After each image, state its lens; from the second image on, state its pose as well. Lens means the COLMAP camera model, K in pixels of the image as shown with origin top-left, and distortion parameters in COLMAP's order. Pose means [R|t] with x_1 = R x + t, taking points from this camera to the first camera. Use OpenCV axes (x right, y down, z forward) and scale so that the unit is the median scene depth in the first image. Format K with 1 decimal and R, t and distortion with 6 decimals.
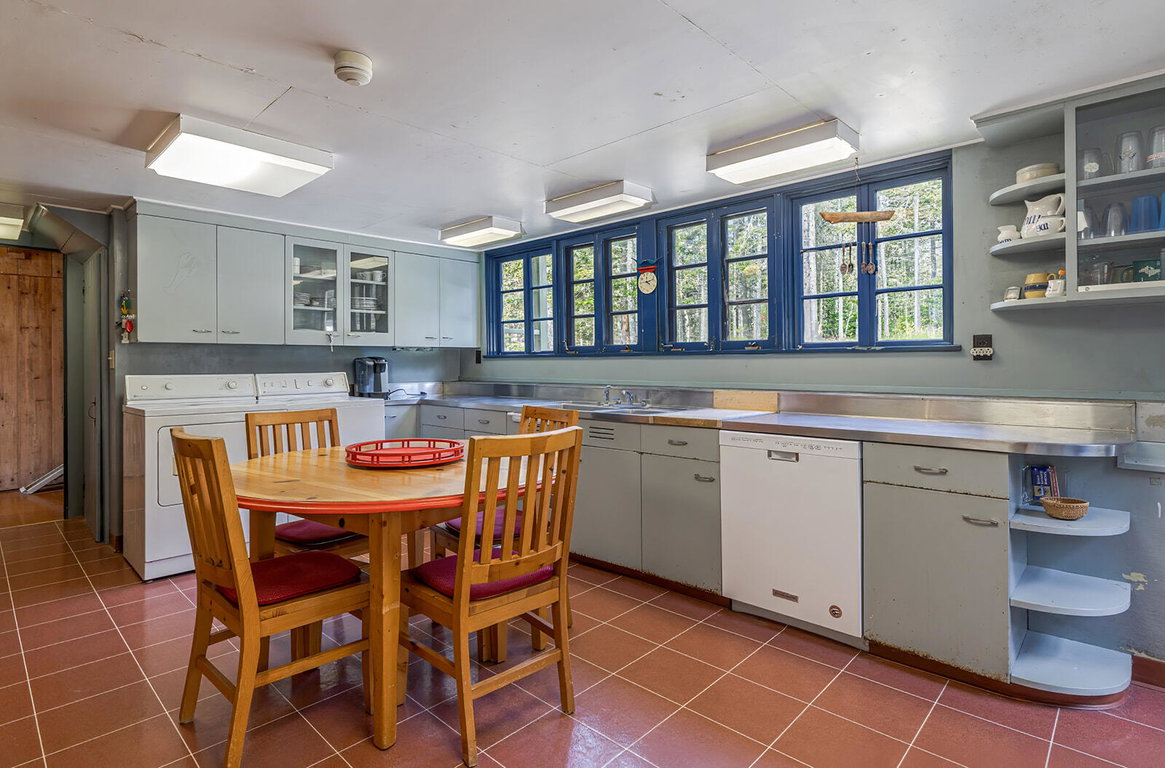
lens RADIAL K [[587.9, 0, 583.2], [0, 587.9, 361.3], [0, 0, 1]] dist [0.000133, -0.000008]
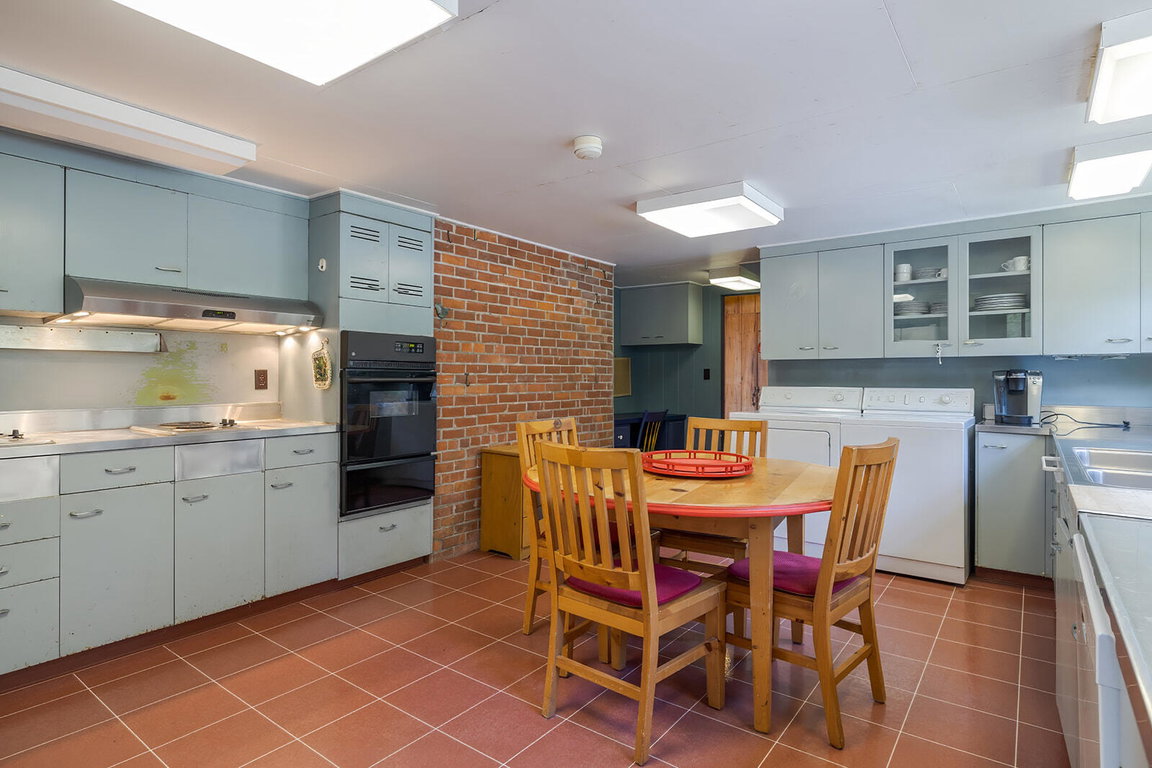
lens RADIAL K [[606.7, 0, 576.0], [0, 606.7, 384.0], [0, 0, 1]] dist [-0.001173, -0.000182]
pose [[0.112557, 0.016352, -0.993511, 0.406771], [0.000529, 0.999863, 0.016517, -0.001931], [0.993645, -0.002385, 0.112533, 0.364769]]
